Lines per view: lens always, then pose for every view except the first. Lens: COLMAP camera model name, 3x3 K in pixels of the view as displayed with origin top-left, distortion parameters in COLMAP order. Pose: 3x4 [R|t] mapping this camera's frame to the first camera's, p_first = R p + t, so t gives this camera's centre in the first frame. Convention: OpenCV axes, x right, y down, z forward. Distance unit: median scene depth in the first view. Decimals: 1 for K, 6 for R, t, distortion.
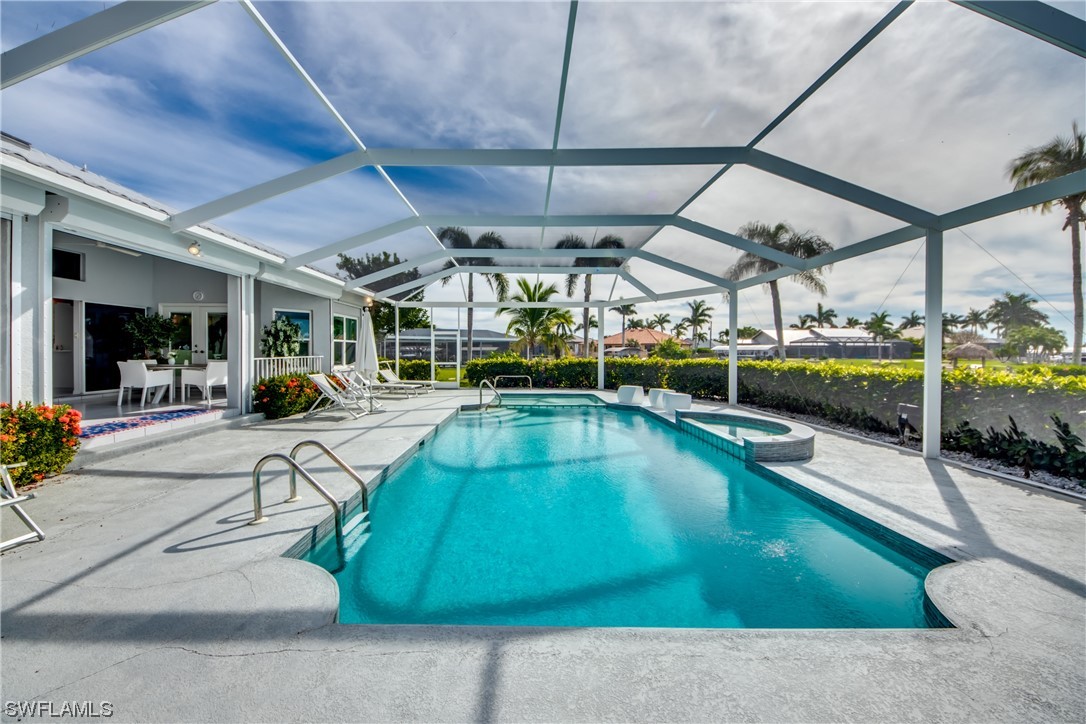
lens RADIAL K [[415.0, 0, 534.3], [0, 415.0, 354.0], [0, 0, 1]] dist [0.002872, -0.000431]
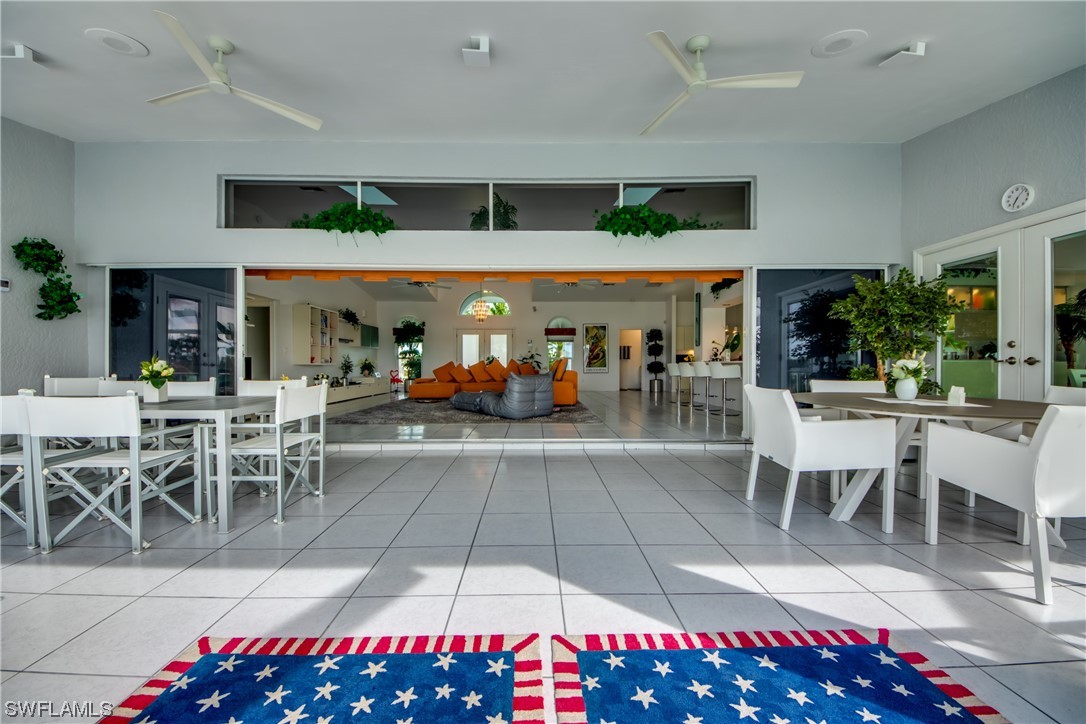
lens RADIAL K [[415.0, 0, 540.8], [0, 415.0, 366.5], [0, 0, 1]] dist [0.002872, -0.000431]
pose [[0.017933, 0.010410, -0.999785, -0.502016], [-0.017232, 0.999800, 0.010101, 0.002127], [0.999691, 0.017047, 0.018109, 0.639151]]
